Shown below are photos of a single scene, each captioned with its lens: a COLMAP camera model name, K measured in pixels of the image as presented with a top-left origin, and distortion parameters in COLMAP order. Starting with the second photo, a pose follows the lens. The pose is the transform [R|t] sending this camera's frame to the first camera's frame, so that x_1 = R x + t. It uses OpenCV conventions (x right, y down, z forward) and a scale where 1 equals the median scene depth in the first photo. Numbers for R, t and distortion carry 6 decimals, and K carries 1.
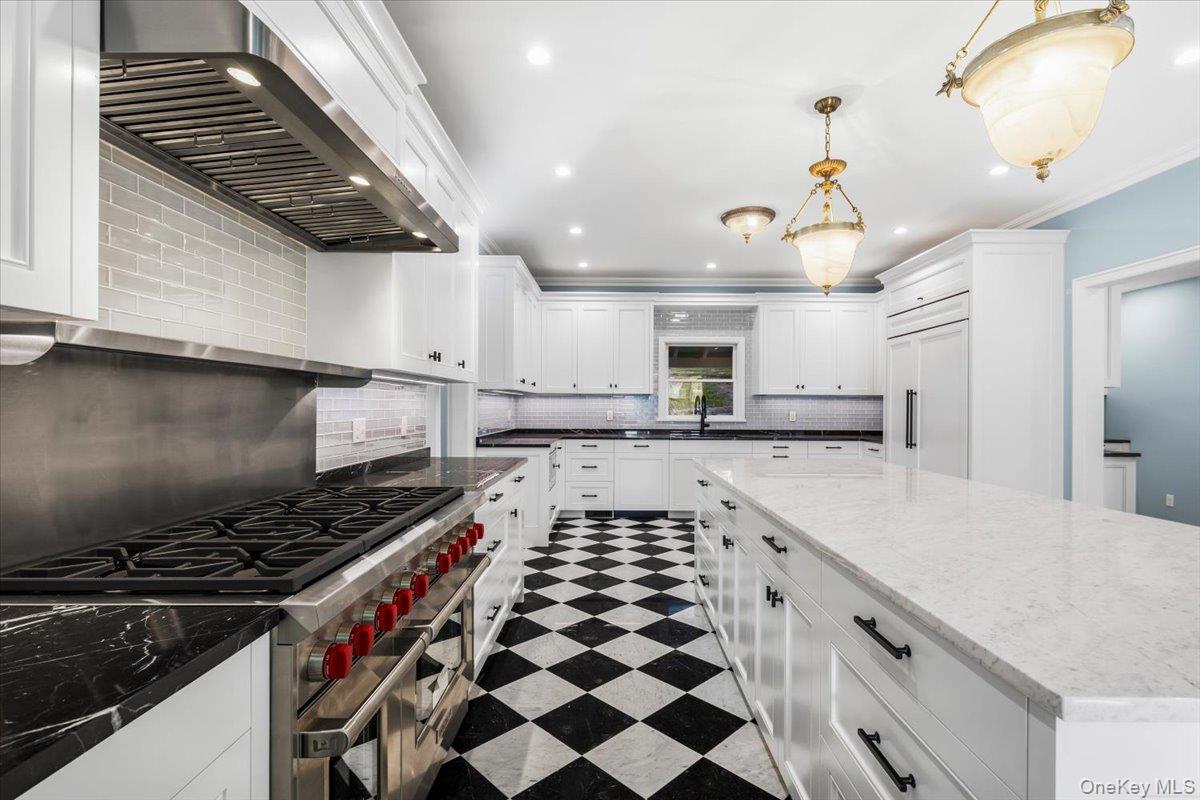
lens RADIAL K [[549.0, 0, 604.9], [0, 549.0, 403.6], [0, 0, 1]] dist [0.001263, 0.000041]
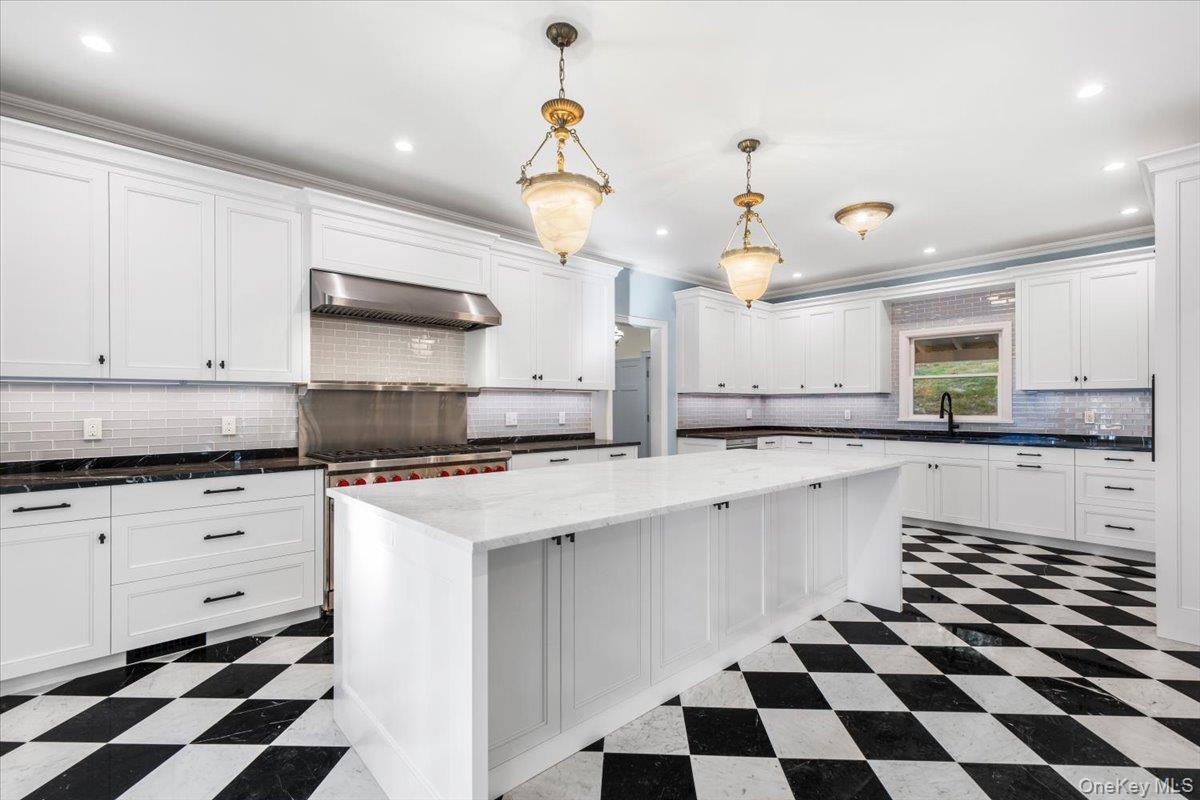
lens RADIAL K [[529.1, 0, 600.6], [0, 529.1, 406.0], [0, 0, 1]] dist [-0.002800, -0.000047]
pose [[0.677949, -0.004920, -0.735093, 0.421966], [0.007248, 0.999974, -0.000009, 0.002380], [0.735073, -0.005322, 0.677967, 0.004037]]
